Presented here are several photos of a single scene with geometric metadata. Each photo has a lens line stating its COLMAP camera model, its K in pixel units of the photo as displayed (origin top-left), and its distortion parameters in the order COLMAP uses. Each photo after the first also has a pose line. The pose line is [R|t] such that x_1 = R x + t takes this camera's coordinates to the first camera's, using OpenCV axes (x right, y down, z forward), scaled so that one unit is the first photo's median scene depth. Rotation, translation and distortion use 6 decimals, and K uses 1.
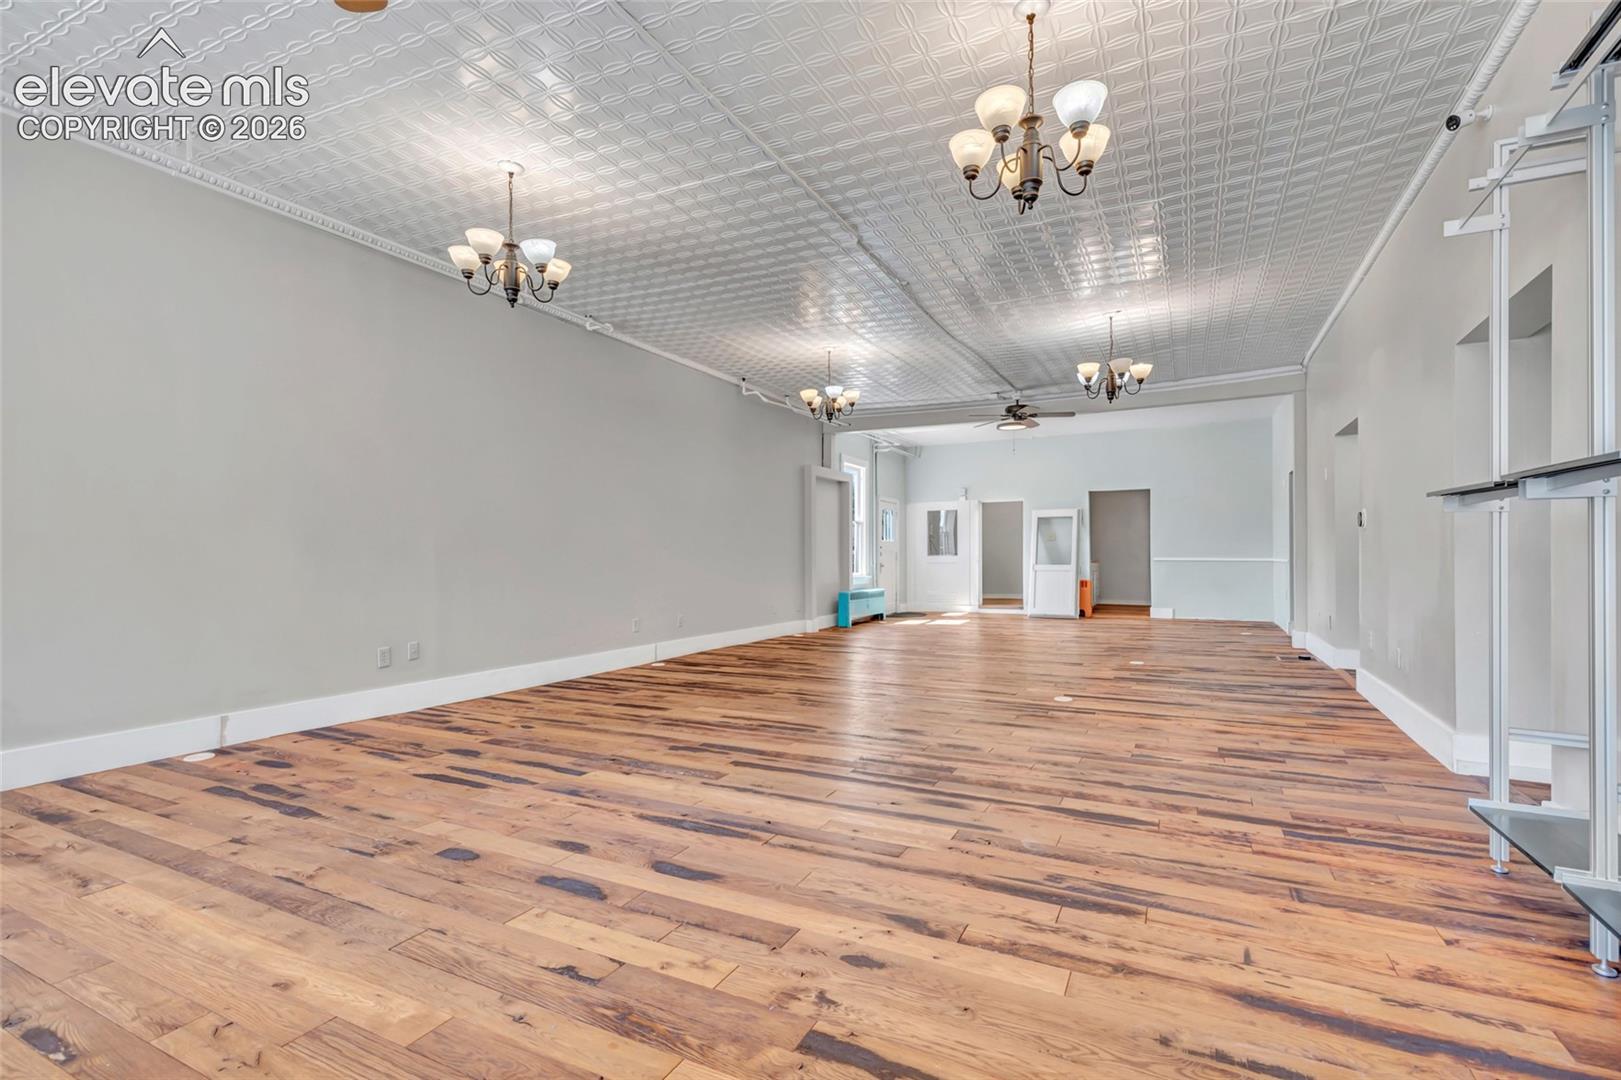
lens RADIAL K [[744.5, 0, 812.7], [0, 744.5, 550.3], [0, 0, 1]] dist [0.010233, -0.001968]
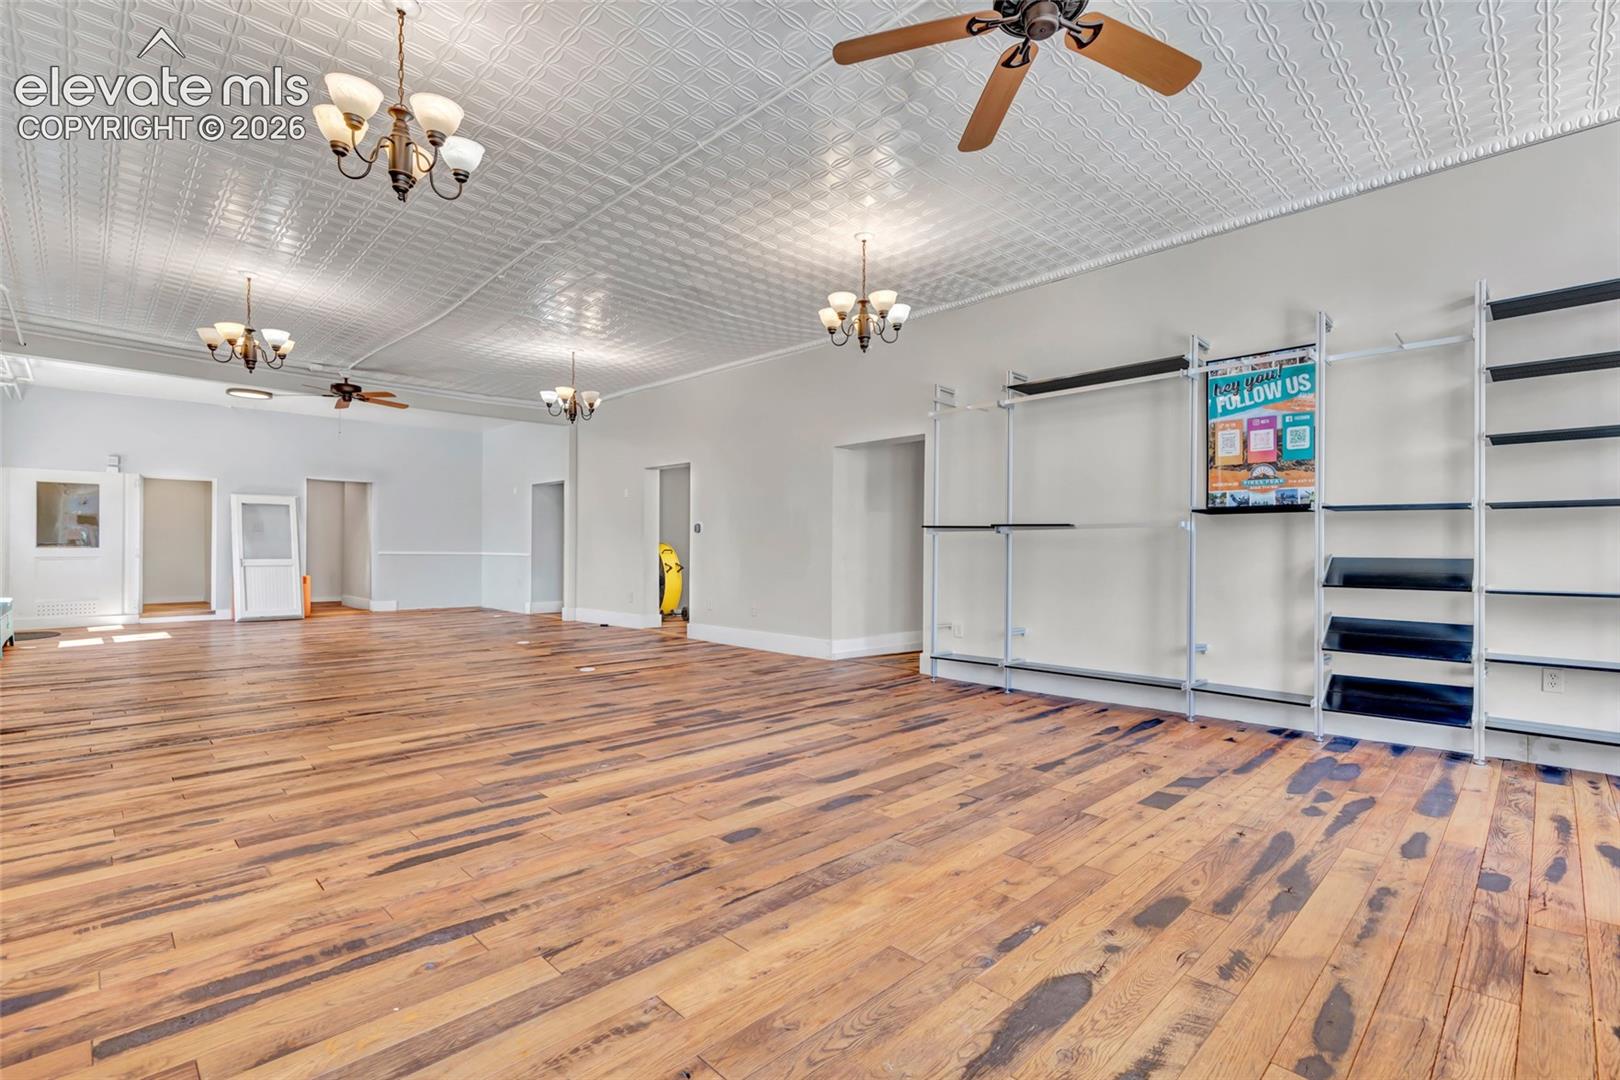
lens RADIAL K [[744.0, 0, 812.2], [0, 744.0, 550.3], [0, 0, 1]] dist [0.010233, -0.001968]
pose [[0.314374, 0.007040, 0.949273, -1.135424], [-0.013924, 0.999899, -0.002804, 0.009776], [-0.949197, -0.012336, 0.314440, 0.464747]]
